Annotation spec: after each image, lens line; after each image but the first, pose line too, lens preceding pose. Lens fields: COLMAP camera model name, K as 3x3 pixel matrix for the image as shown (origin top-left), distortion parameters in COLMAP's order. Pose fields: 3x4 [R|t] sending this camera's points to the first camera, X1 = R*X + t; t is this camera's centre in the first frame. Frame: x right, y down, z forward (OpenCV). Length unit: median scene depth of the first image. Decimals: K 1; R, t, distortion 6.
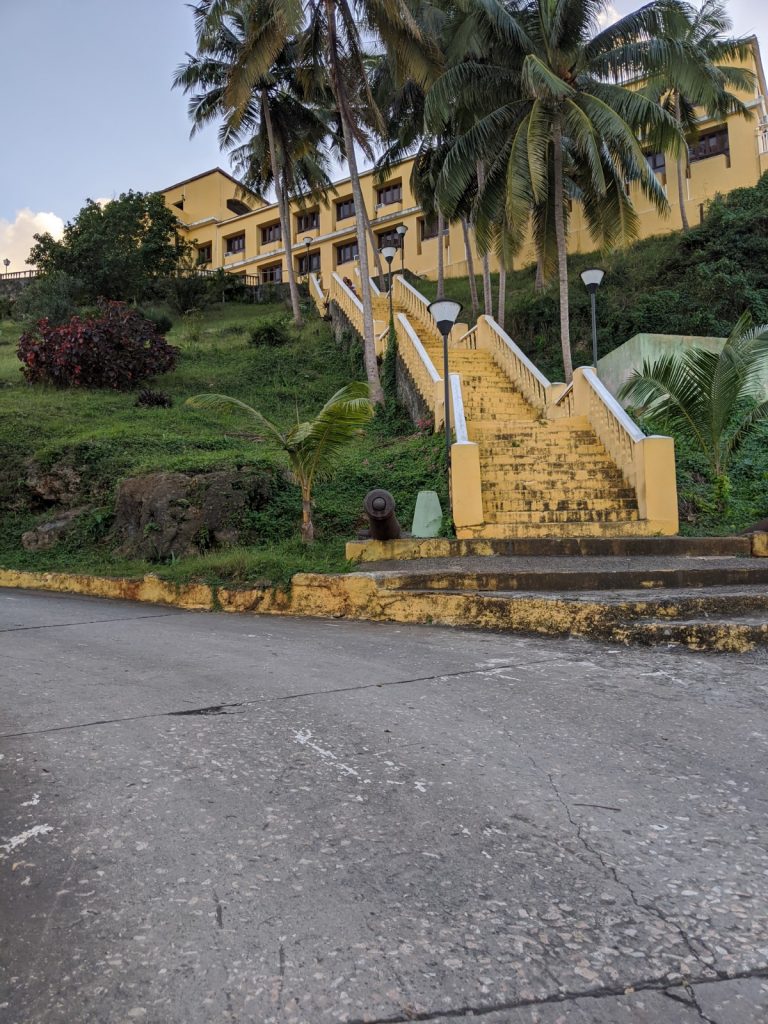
lens RADIAL K [[922.4, 0, 384.0], [0, 922.4, 512.0], [0, 0, 1]] dist [0.188189, -0.554809]
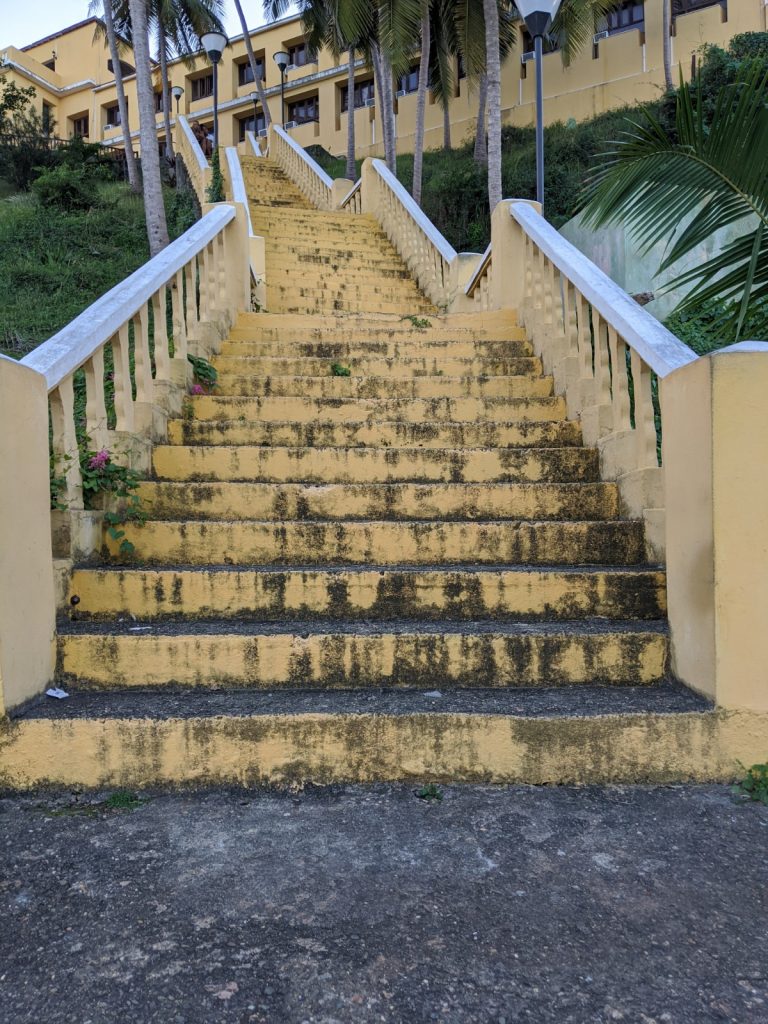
lens RADIAL K [[923.4, 0, 384.0], [0, 923.4, 512.0], [0, 0, 1]] dist [0.088594, -0.203711]
pose [[0.998490, 0.016728, 0.052324, 0.137157], [-0.020891, 0.996573, 0.080039, -0.042203], [-0.050806, -0.081011, 0.995417, 0.571495]]
